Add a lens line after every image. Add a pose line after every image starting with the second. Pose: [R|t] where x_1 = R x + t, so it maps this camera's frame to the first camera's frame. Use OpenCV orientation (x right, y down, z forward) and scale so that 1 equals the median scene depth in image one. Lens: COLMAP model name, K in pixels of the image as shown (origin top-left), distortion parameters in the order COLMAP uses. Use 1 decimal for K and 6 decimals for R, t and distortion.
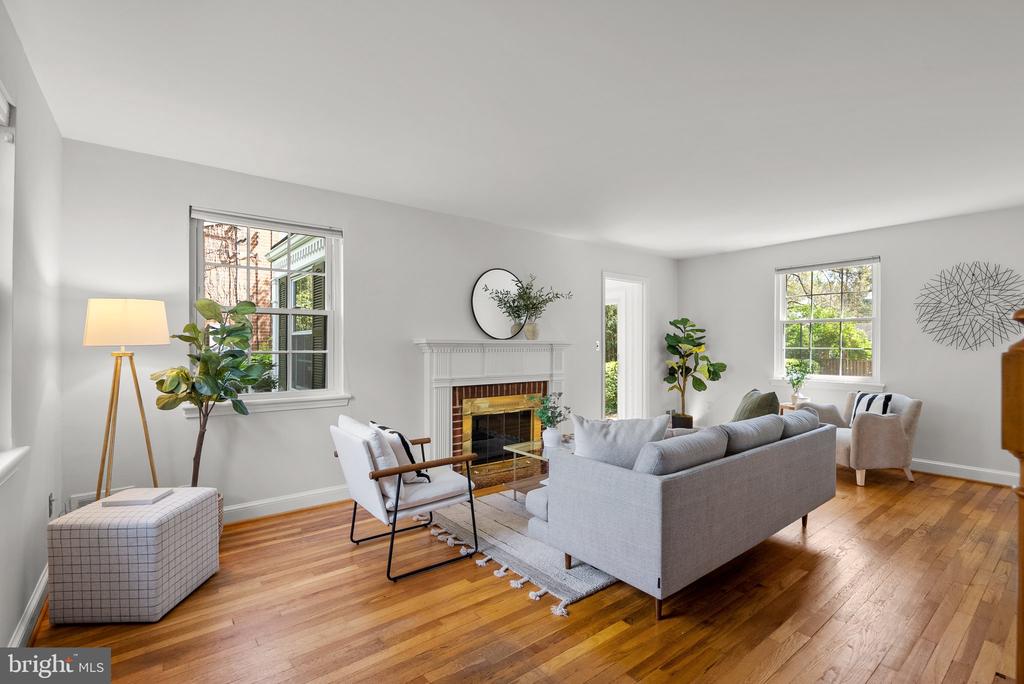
lens RADIAL K [[473.8, 0, 522.1], [0, 473.8, 346.9], [0, 0, 1]] dist [-0.008819, 0.001730]
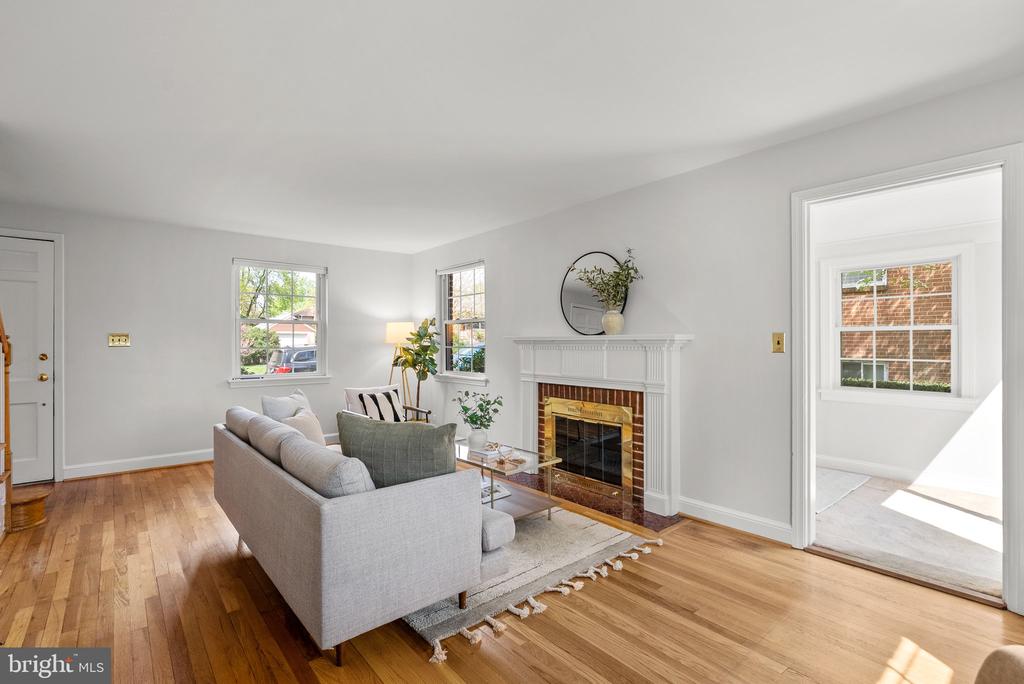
lens RADIAL K [[473.8, 0, 511.9], [0, 473.8, 340.4], [0, 0, 1]] dist [-0.008819, 0.001730]
pose [[0.038772, -0.008214, -0.999214, 0.786783], [-0.002494, 0.999962, -0.008317, 0.000899], [0.999245, 0.002814, 0.038750, 0.808104]]
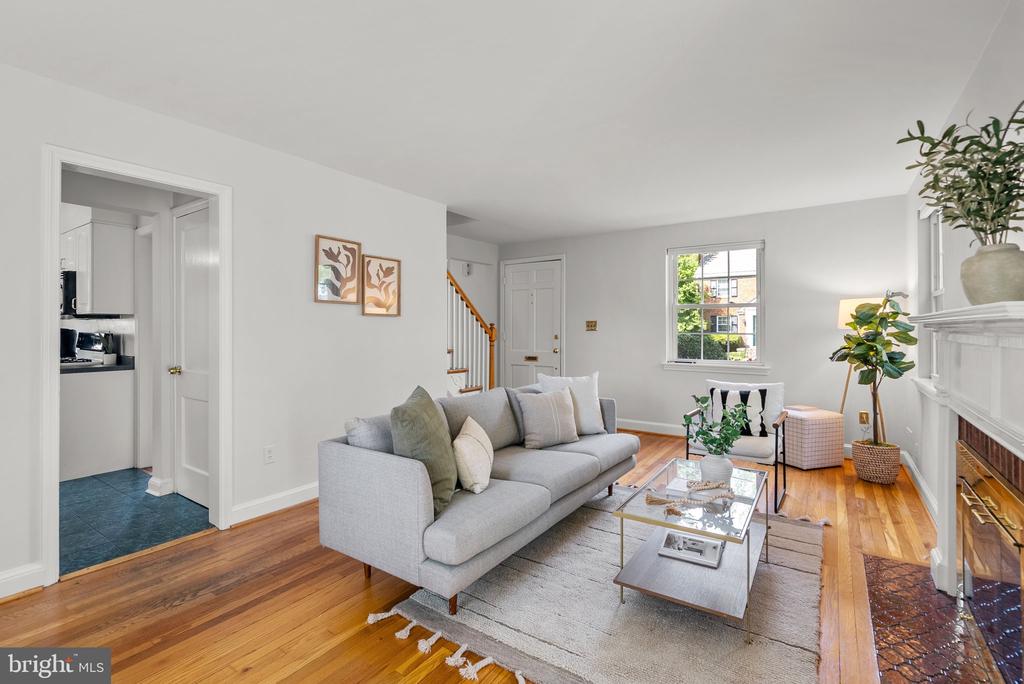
lens RADIAL K [[473.8, 0, 507.0], [0, 473.8, 324.4], [0, 0, 1]] dist [-0.008819, 0.001730]
pose [[-0.958042, -0.005915, -0.286566, 0.402765], [-0.004874, 0.999979, -0.004346, -0.002801], [0.286586, -0.002767, -0.958051, 1.202115]]
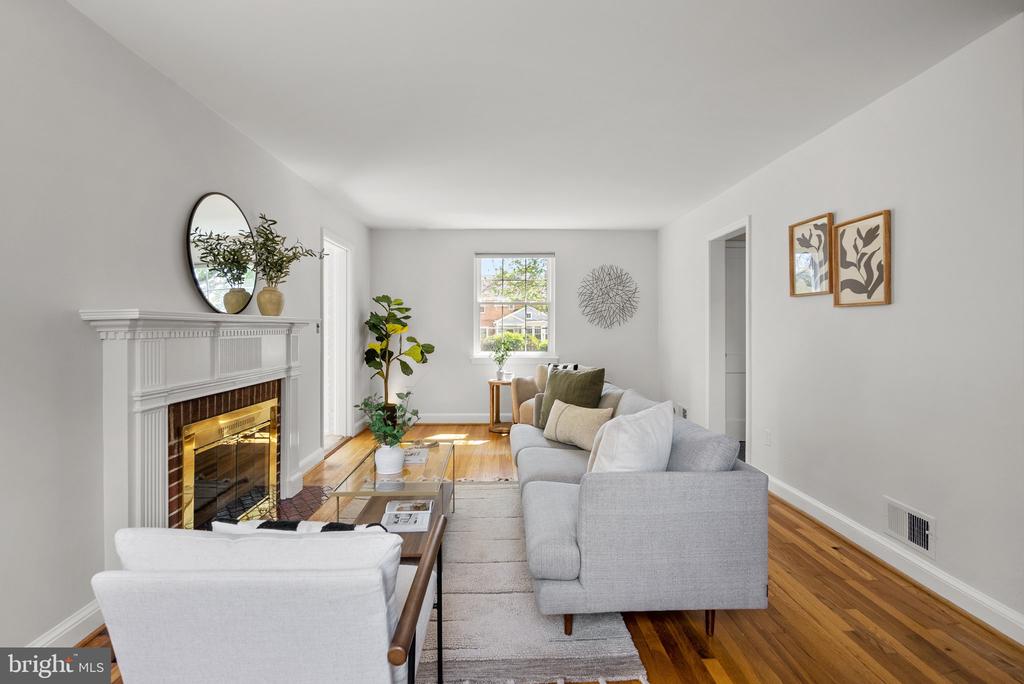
lens RADIAL K [[473.8, 0, 513.4], [0, 473.8, 326.9], [0, 0, 1]] dist [-0.008819, 0.001730]
pose [[0.603847, -0.001653, 0.797098, -0.291953], [0.005513, 0.999983, -0.002103, 0.002640], [-0.797081, 0.005664, 0.603846, 0.352764]]
